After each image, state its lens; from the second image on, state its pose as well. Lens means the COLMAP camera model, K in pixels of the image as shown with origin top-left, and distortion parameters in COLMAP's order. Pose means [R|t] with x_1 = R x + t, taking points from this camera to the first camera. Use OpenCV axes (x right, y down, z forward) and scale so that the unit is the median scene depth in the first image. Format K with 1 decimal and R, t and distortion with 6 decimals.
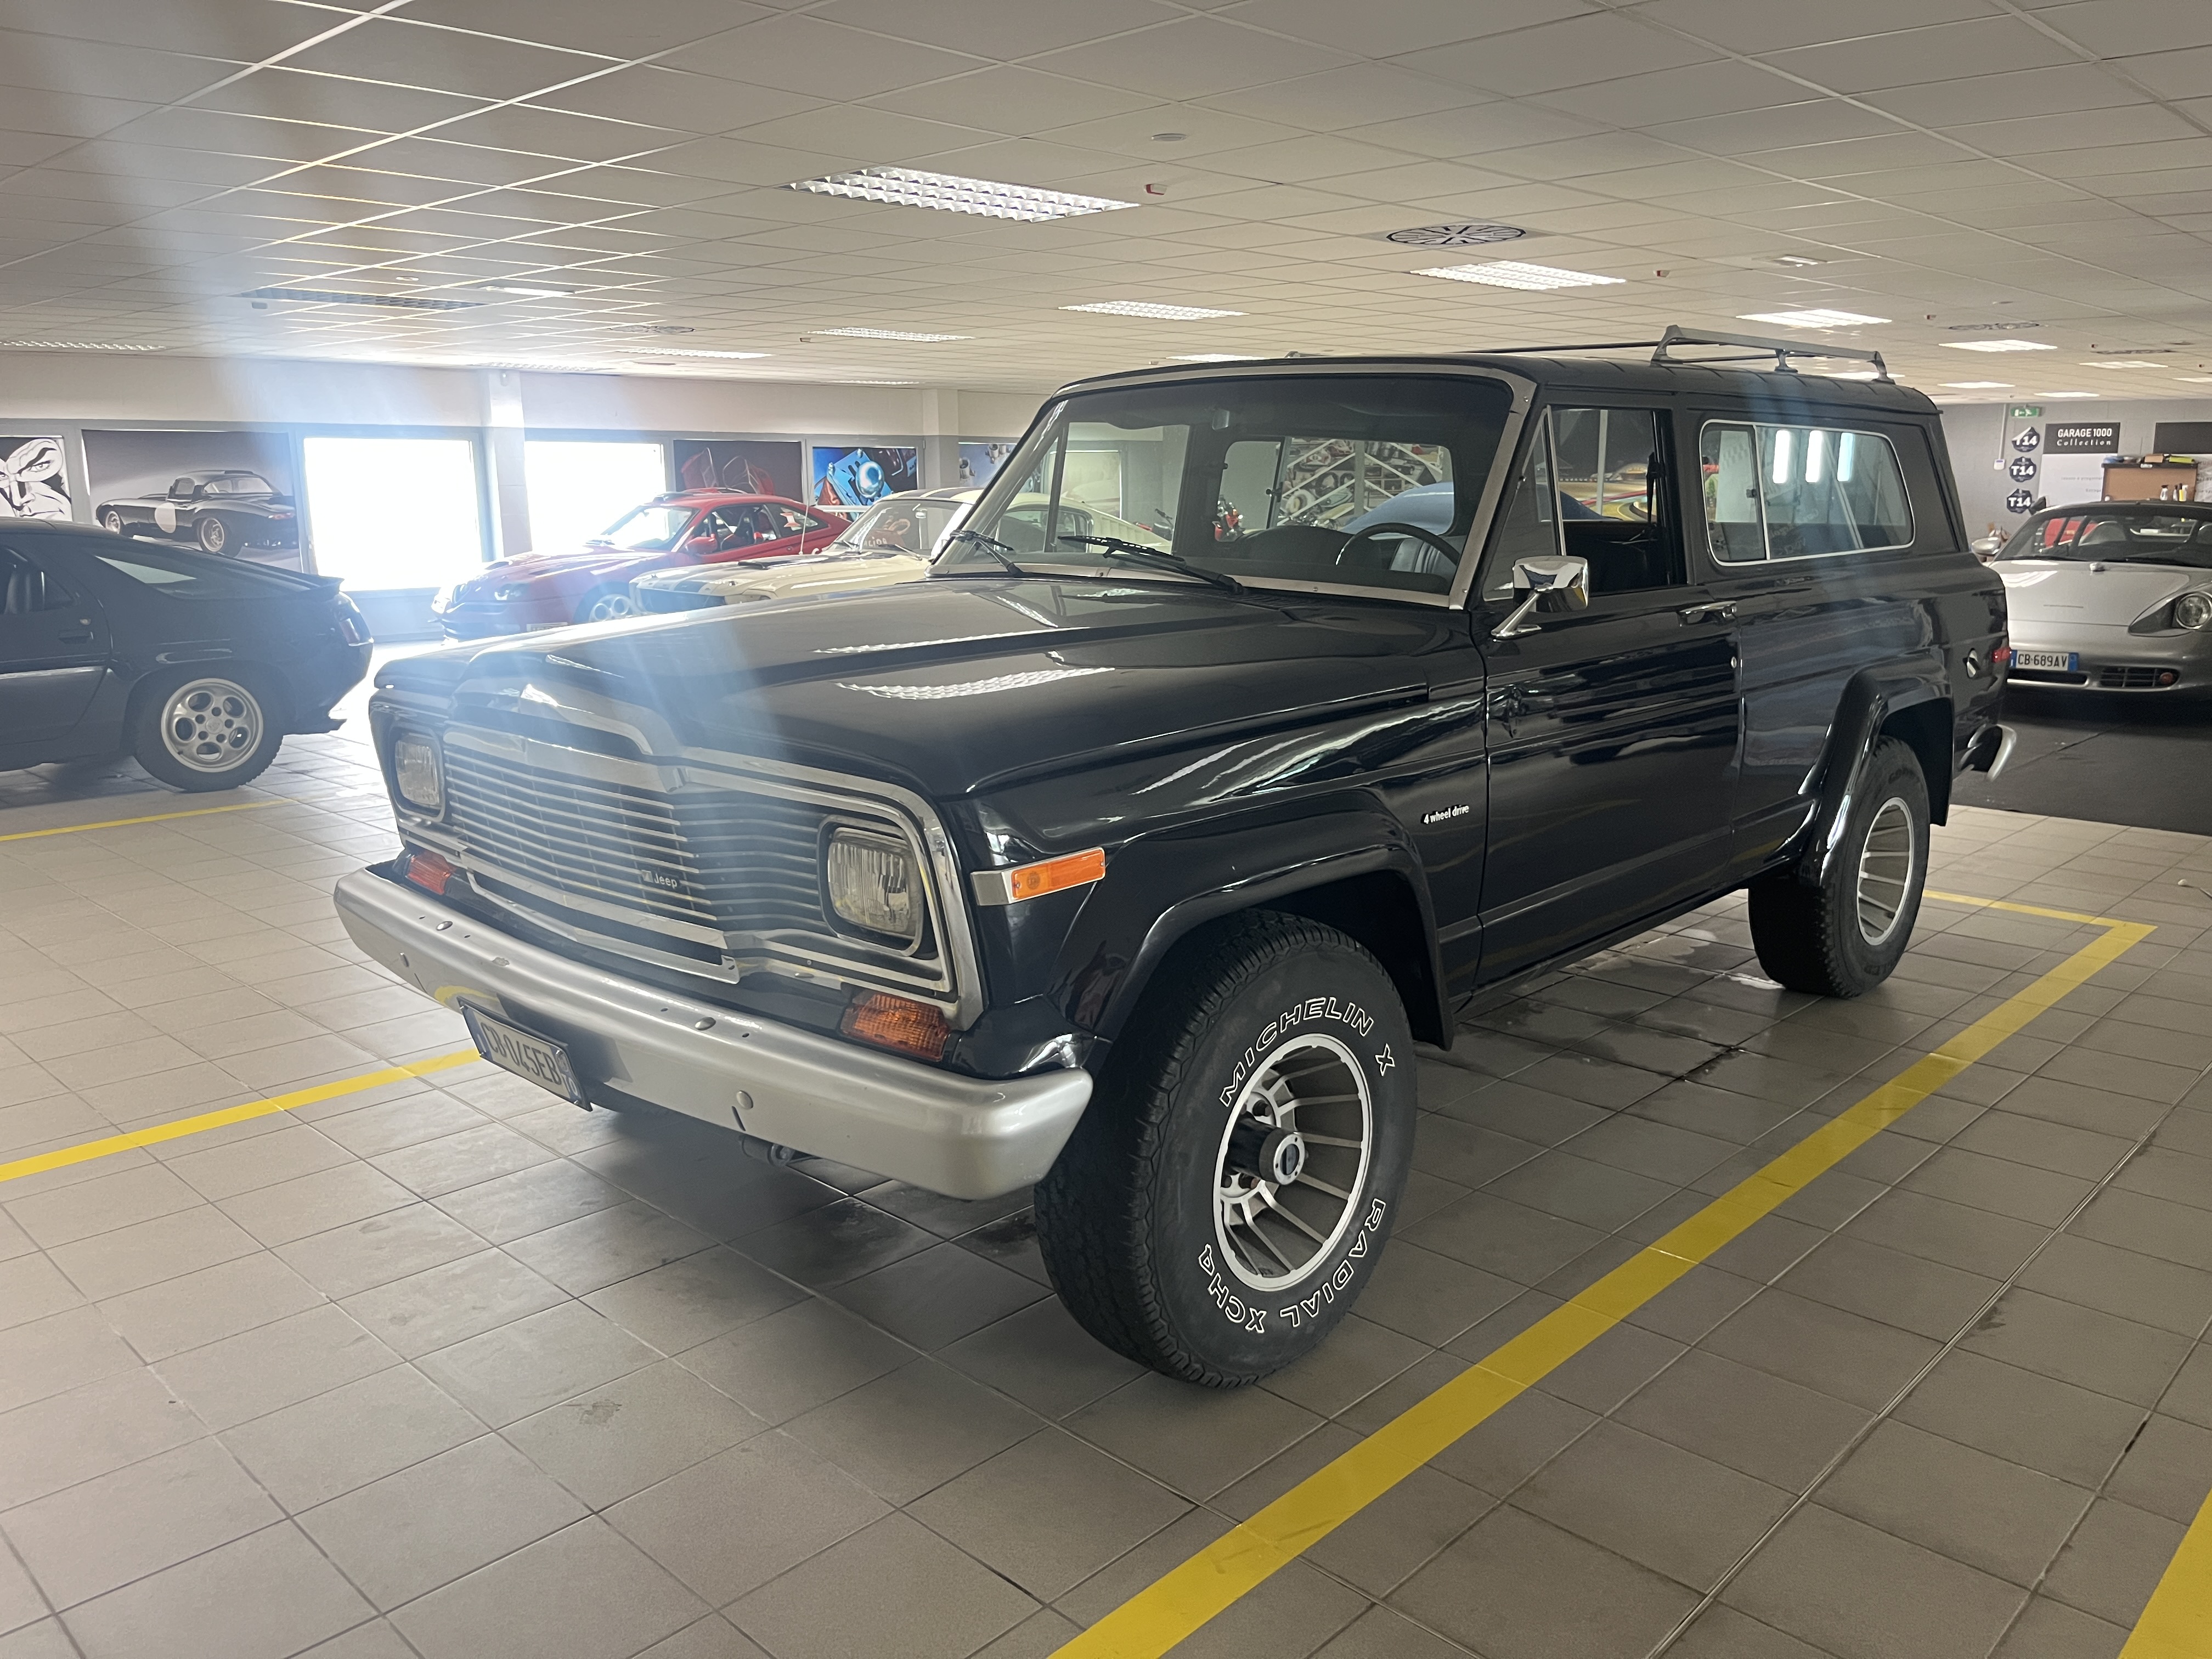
lens RADIAL K [[1670.0, 0, 1089.1], [0, 1670.0, 834.7], [0, 0, 1]] dist [0.023139, -0.048595]
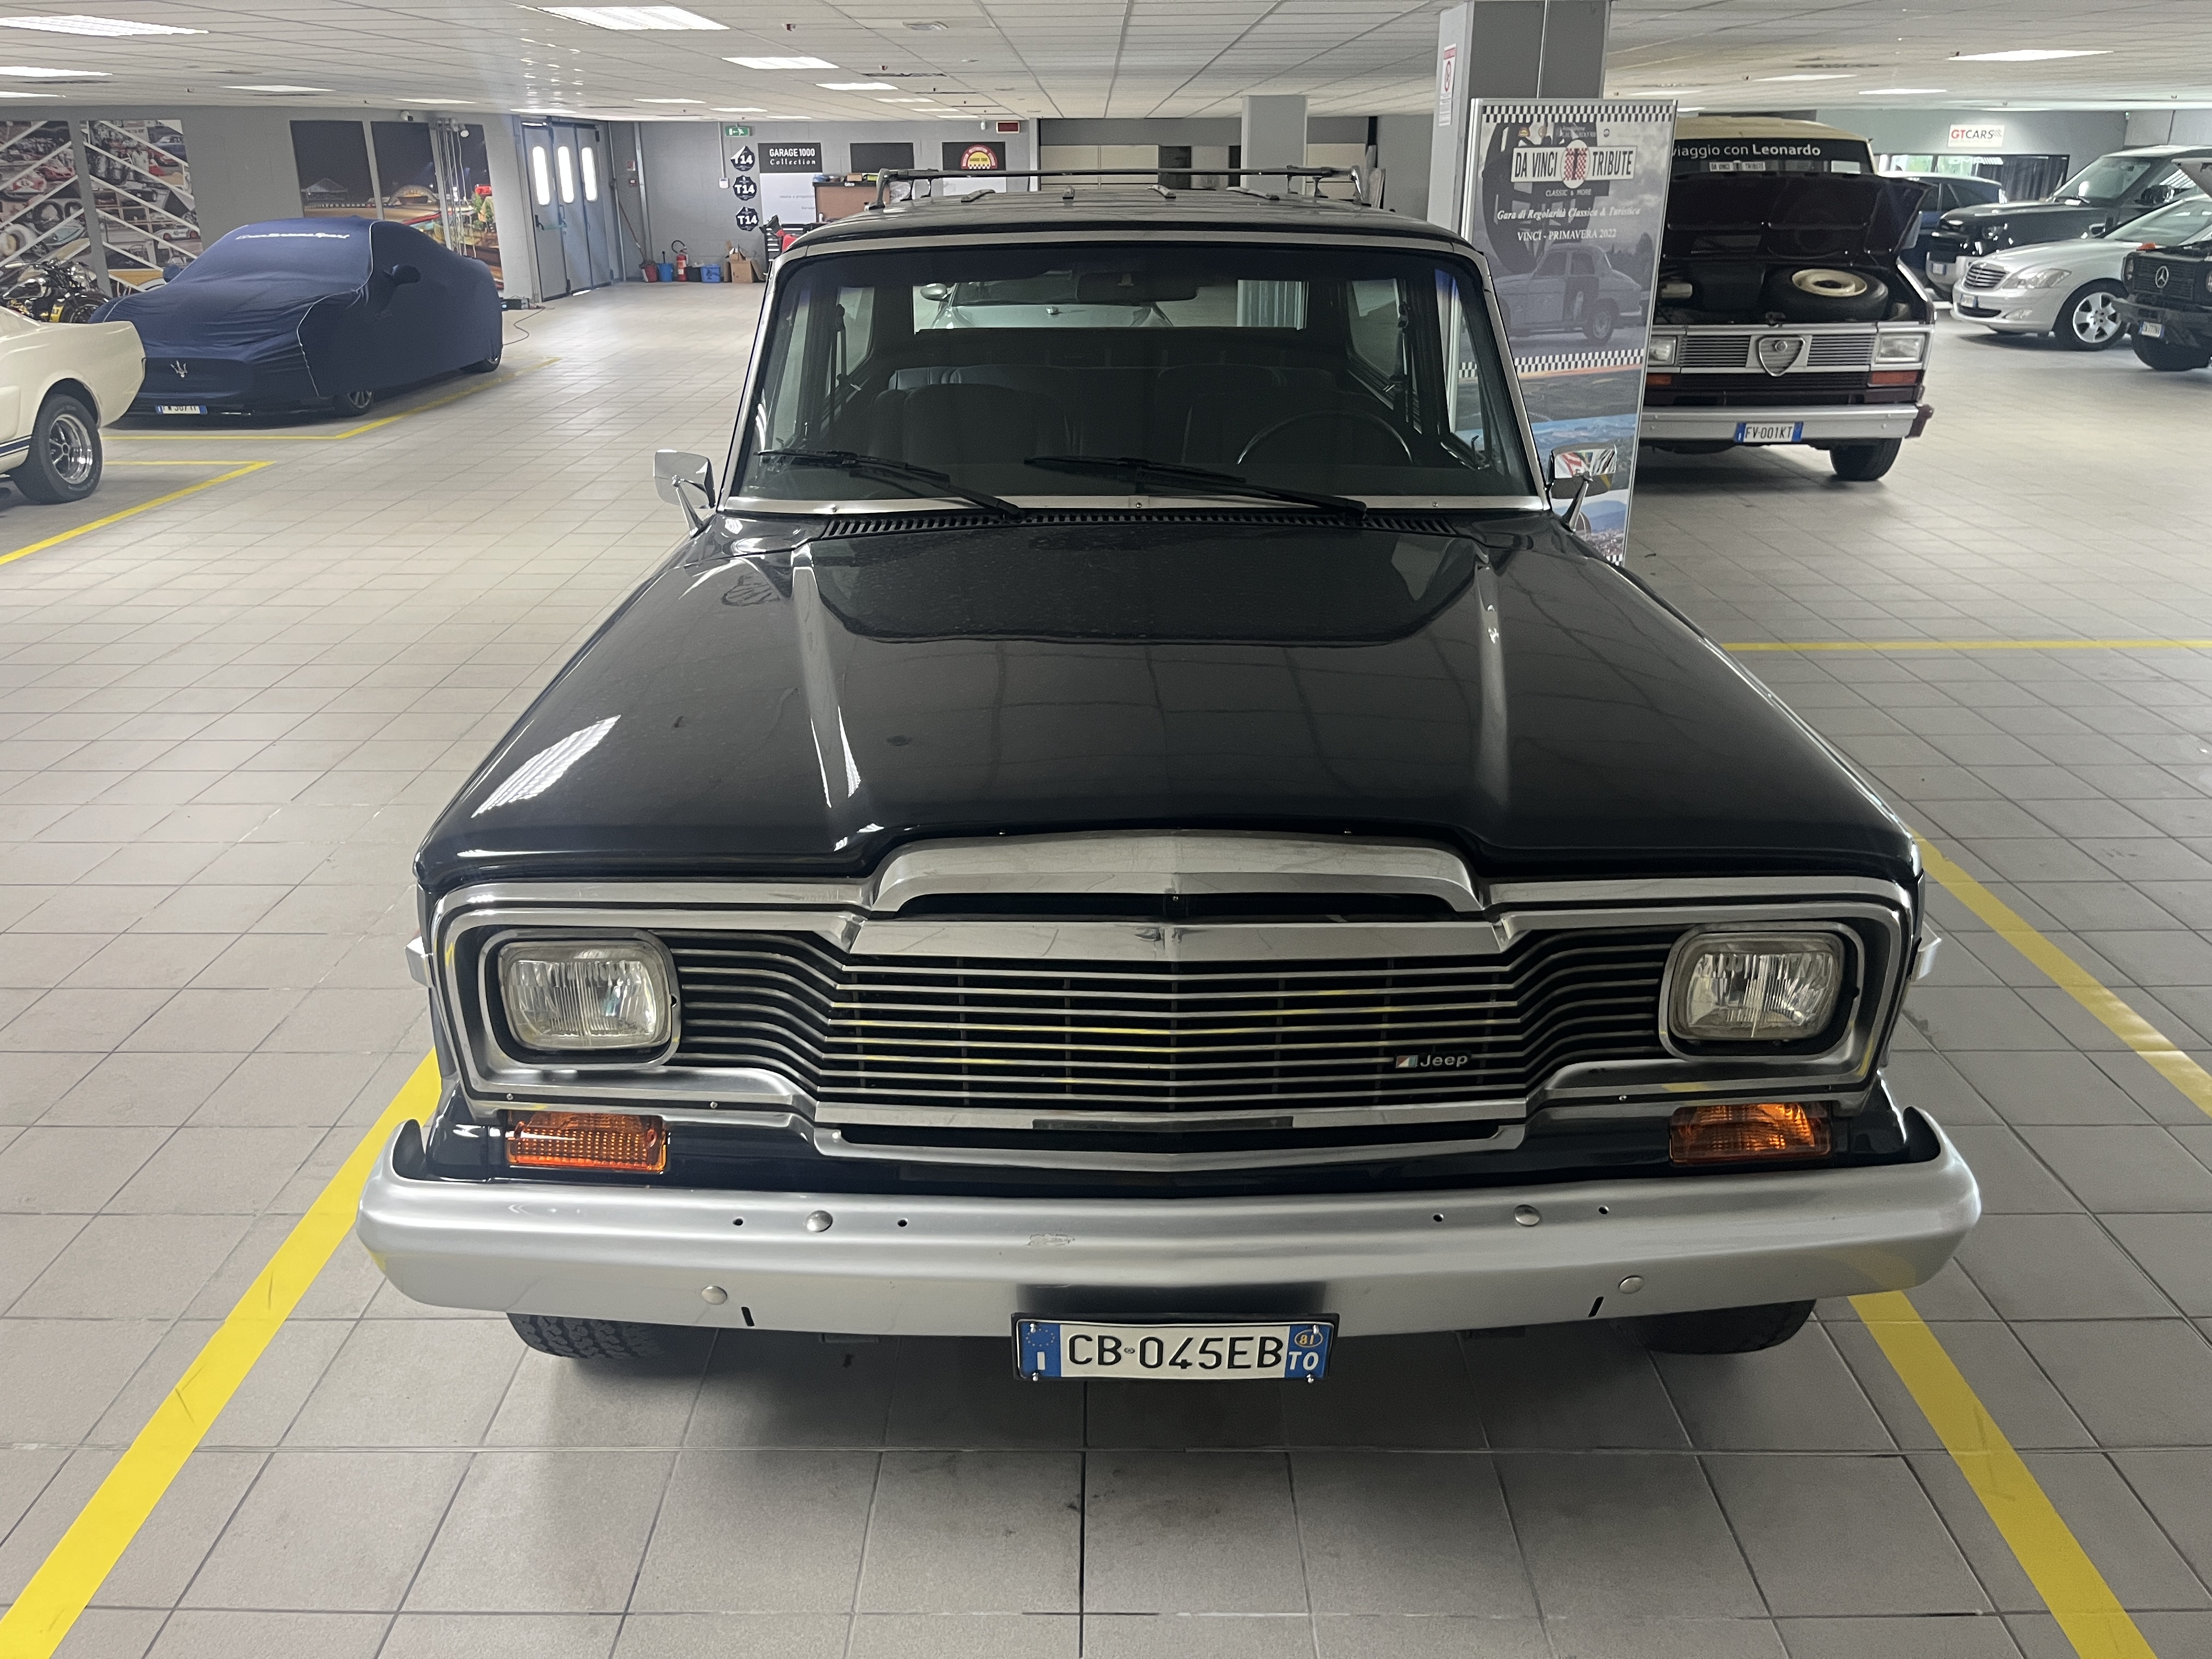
lens RADIAL K [[1670.0, 0, 1100.9], [0, 1670.0, 819.7], [0, 0, 1]] dist [0.023139, -0.048595]
pose [[0.719038, -0.246523, 0.649777, -0.081885], [0.142129, 0.967372, 0.209739, -0.025345], [-0.680282, -0.058458, 0.730615, 0.056495]]
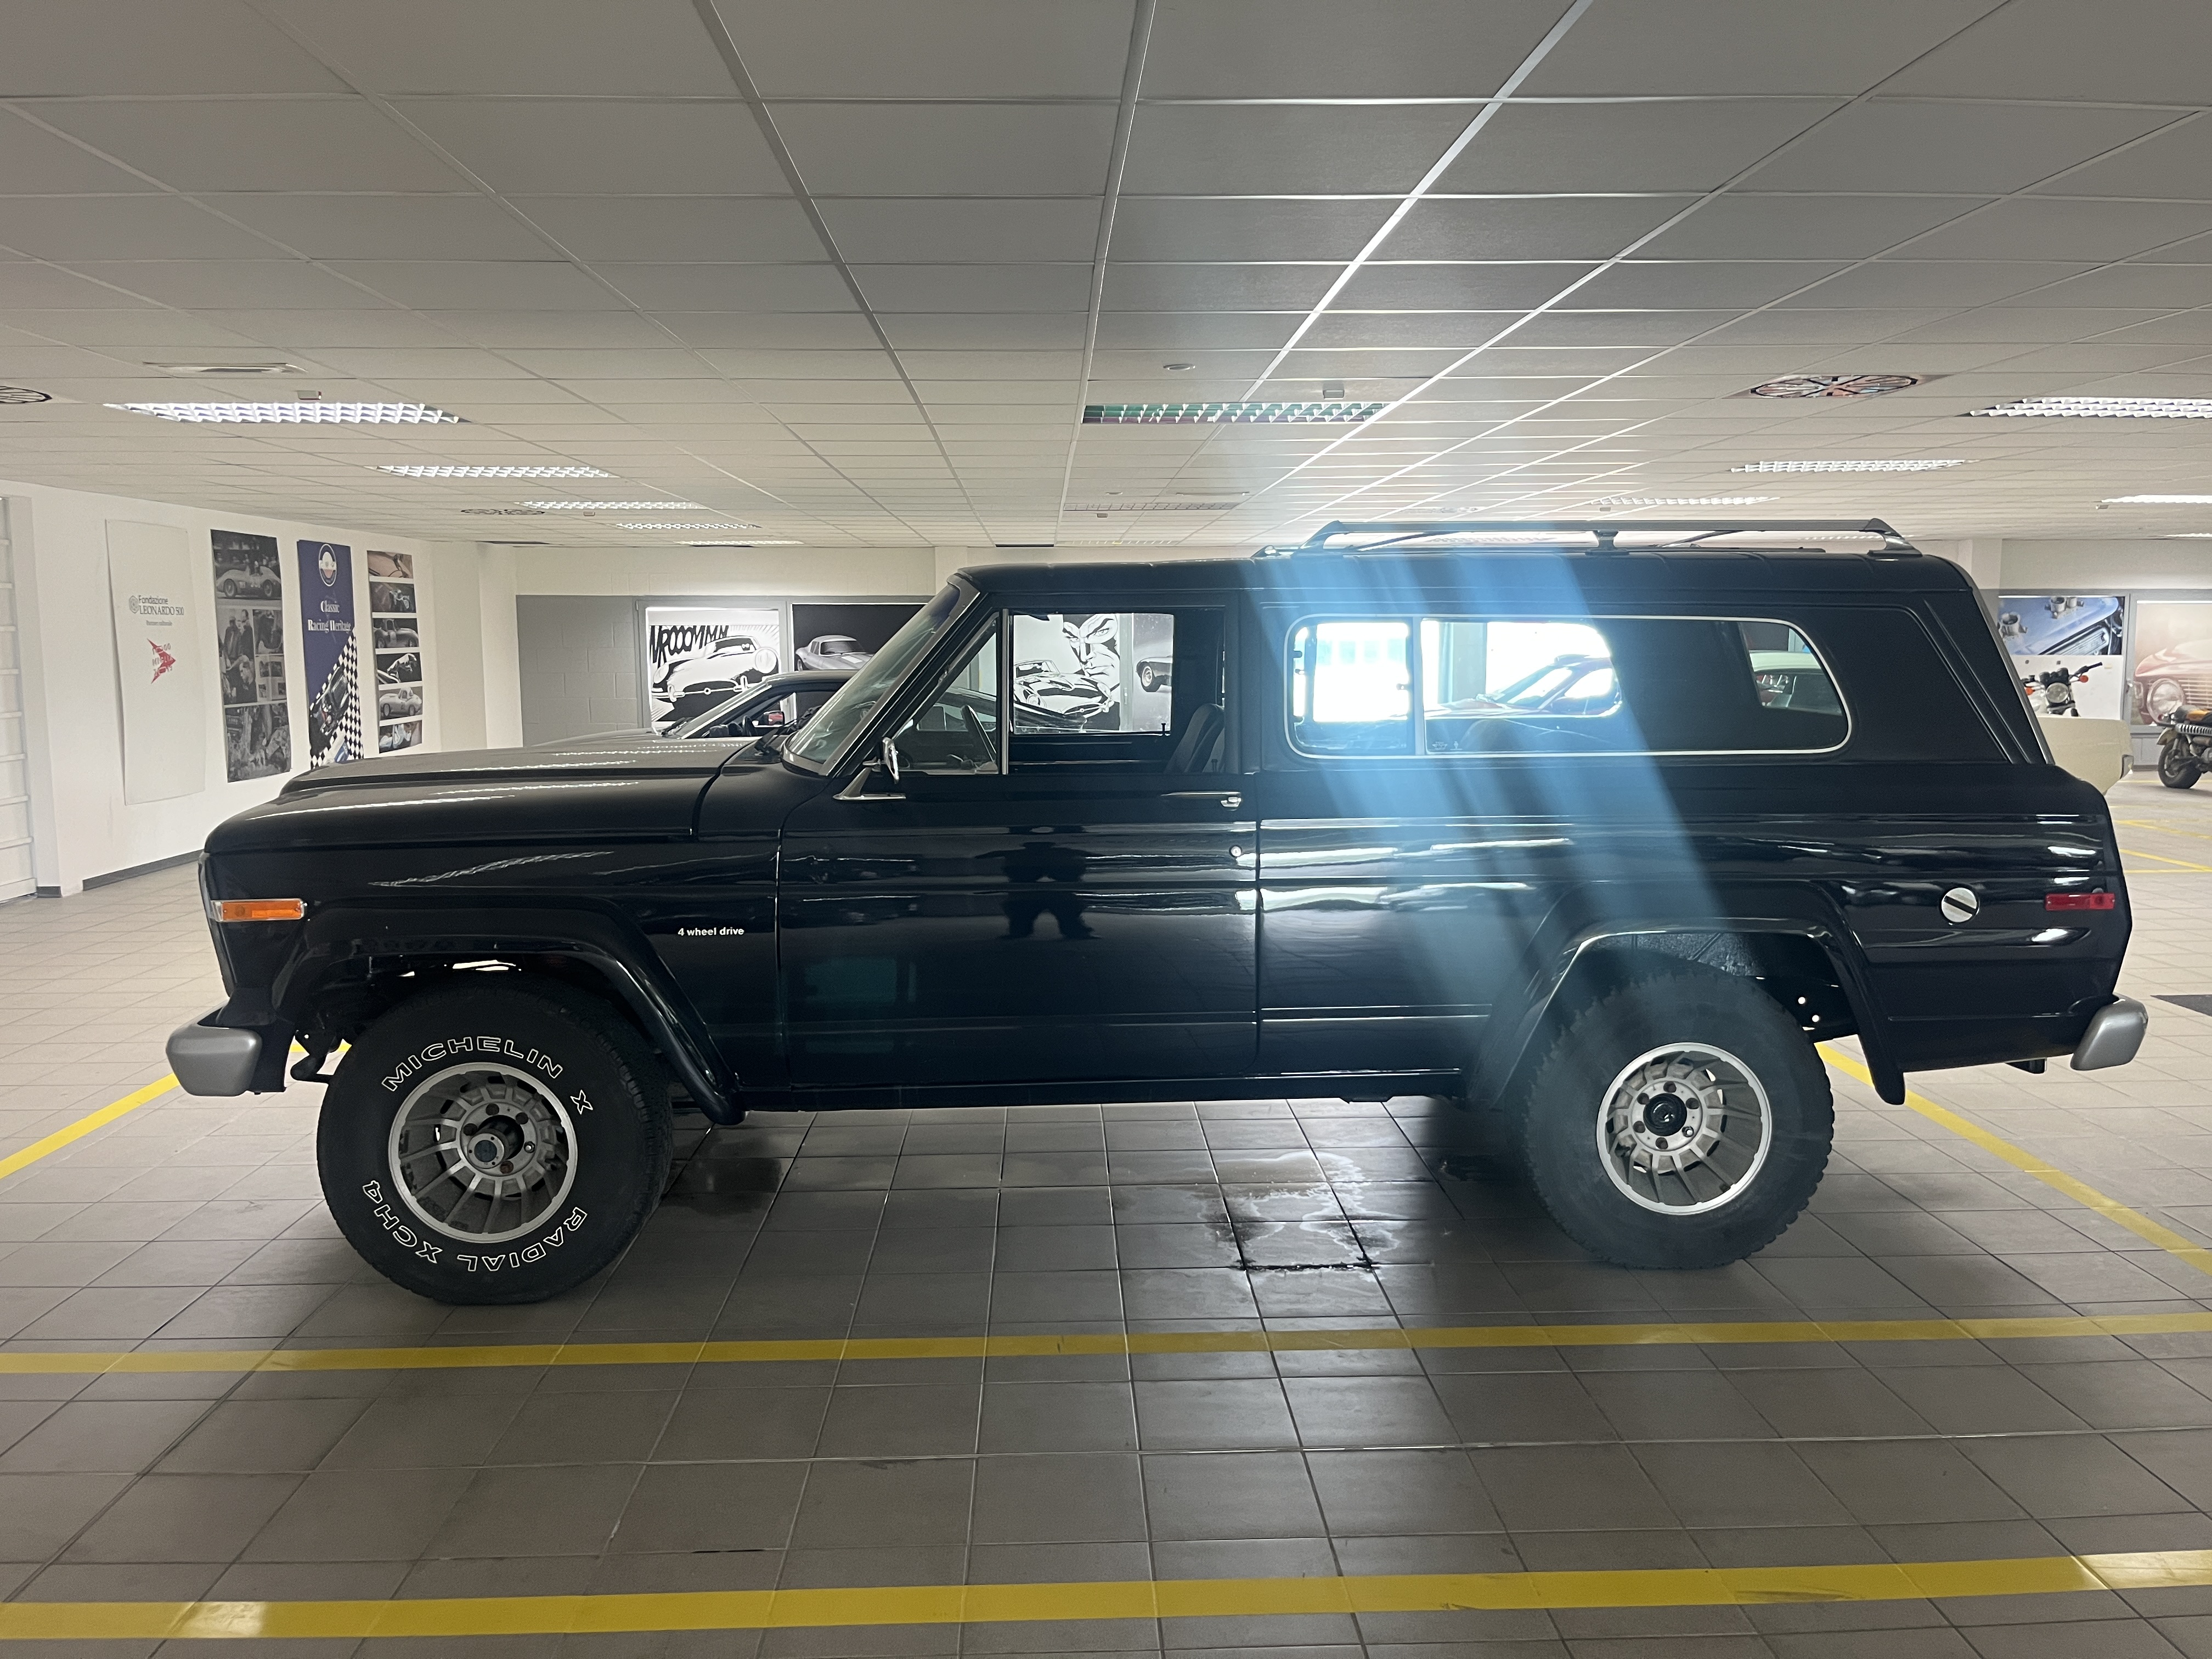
lens RADIAL K [[1670.0, 0, 1096.8], [0, 1670.0, 833.0], [0, 0, 1]] dist [0.023139, -0.048595]
pose [[0.721298, 0.078503, -0.688162, 1.371639], [-0.139206, 0.989713, -0.033006, -0.091248], [0.678492, 0.119604, 0.724806, 0.282181]]
